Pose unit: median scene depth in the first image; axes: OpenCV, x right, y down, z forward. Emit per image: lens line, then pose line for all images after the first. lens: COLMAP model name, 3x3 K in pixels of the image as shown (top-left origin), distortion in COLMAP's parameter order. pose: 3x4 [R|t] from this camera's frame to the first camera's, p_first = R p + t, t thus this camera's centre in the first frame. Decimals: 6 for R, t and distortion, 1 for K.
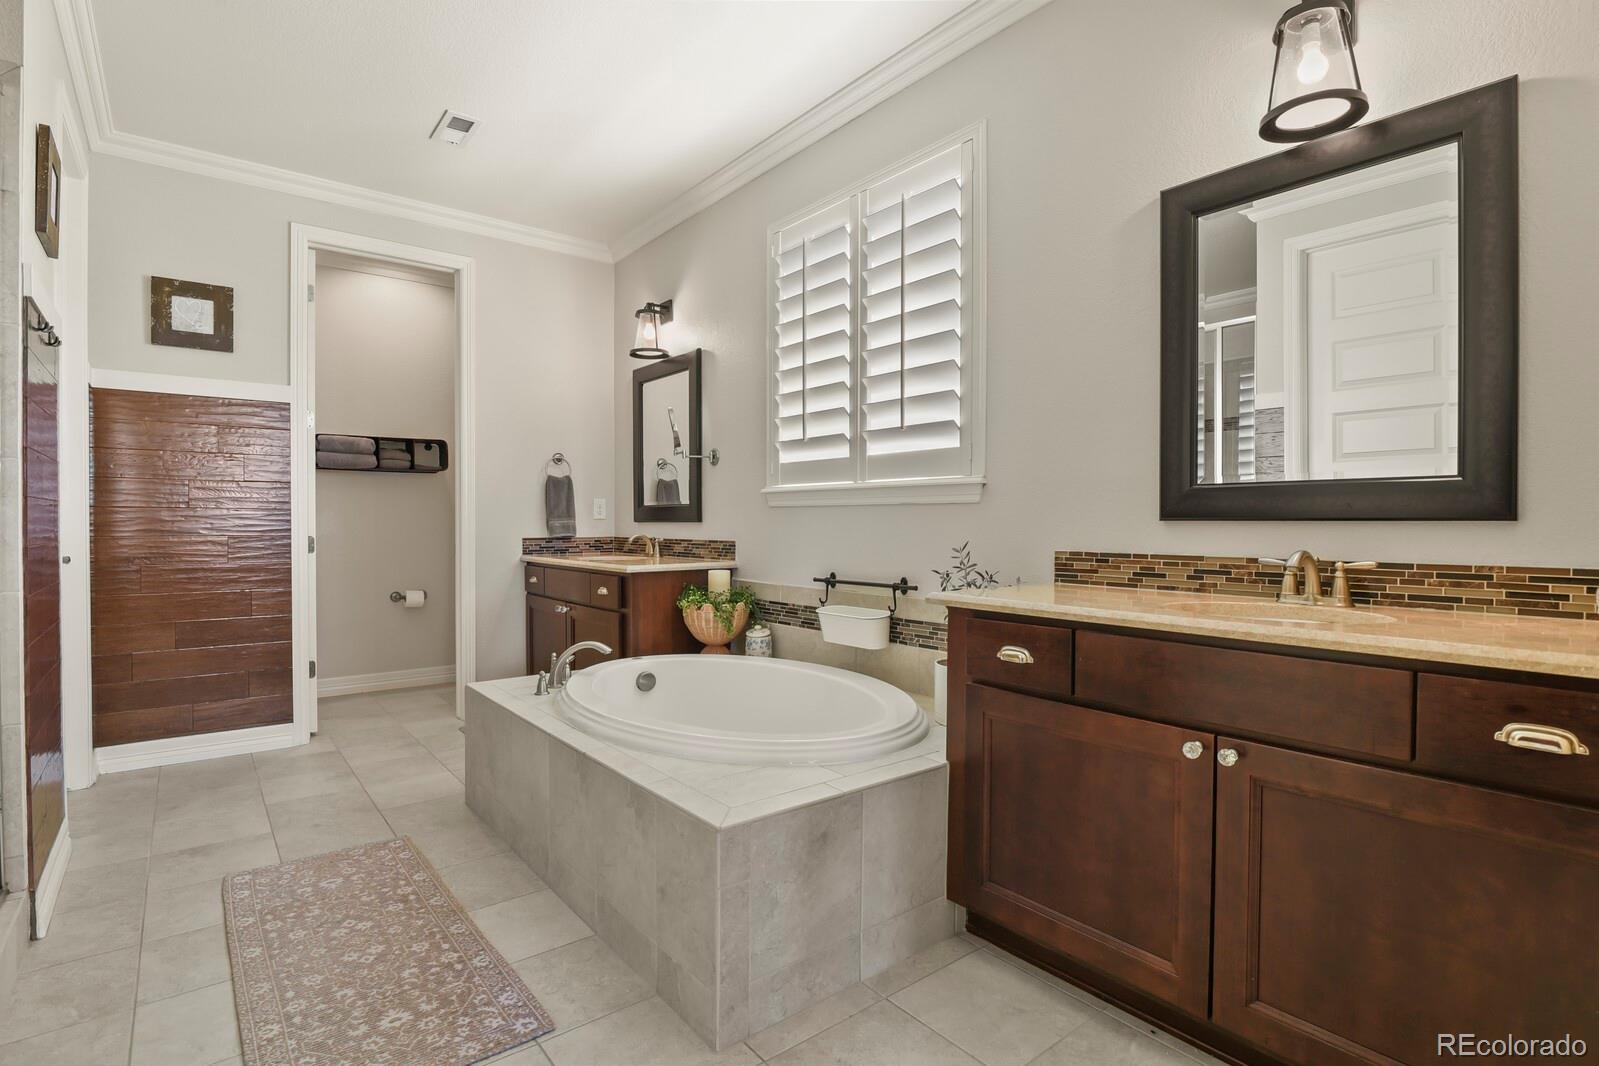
lens RADIAL K [[772.6, 0, 799.7], [0, 772.6, 531.4], [0, 0, 1]] dist [-0.006314, -0.001621]
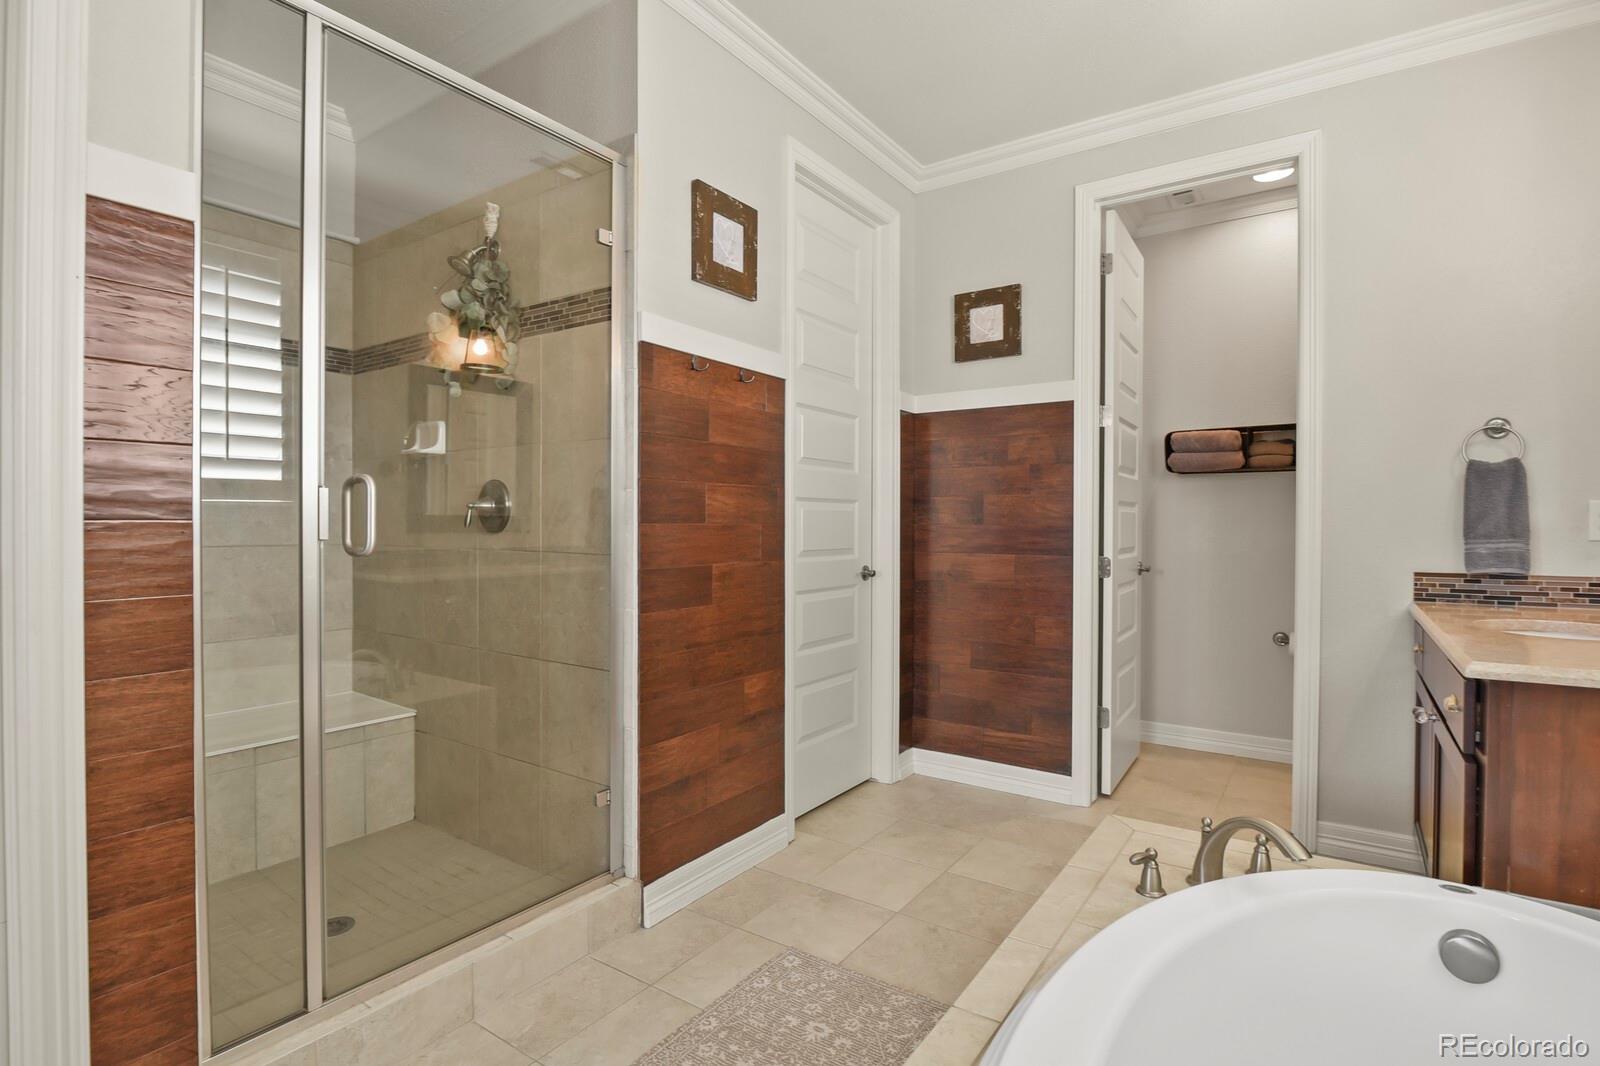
lens RADIAL K [[773.1, 0, 840.7], [0, 773.1, 528.5], [0, 0, 1]] dist [-0.006314, -0.001621]
pose [[0.308000, 0.007219, -0.951359, 0.073065], [-0.014314, 0.999893, 0.002953, -0.024150], [0.951279, 0.012709, 0.308070, 0.503070]]
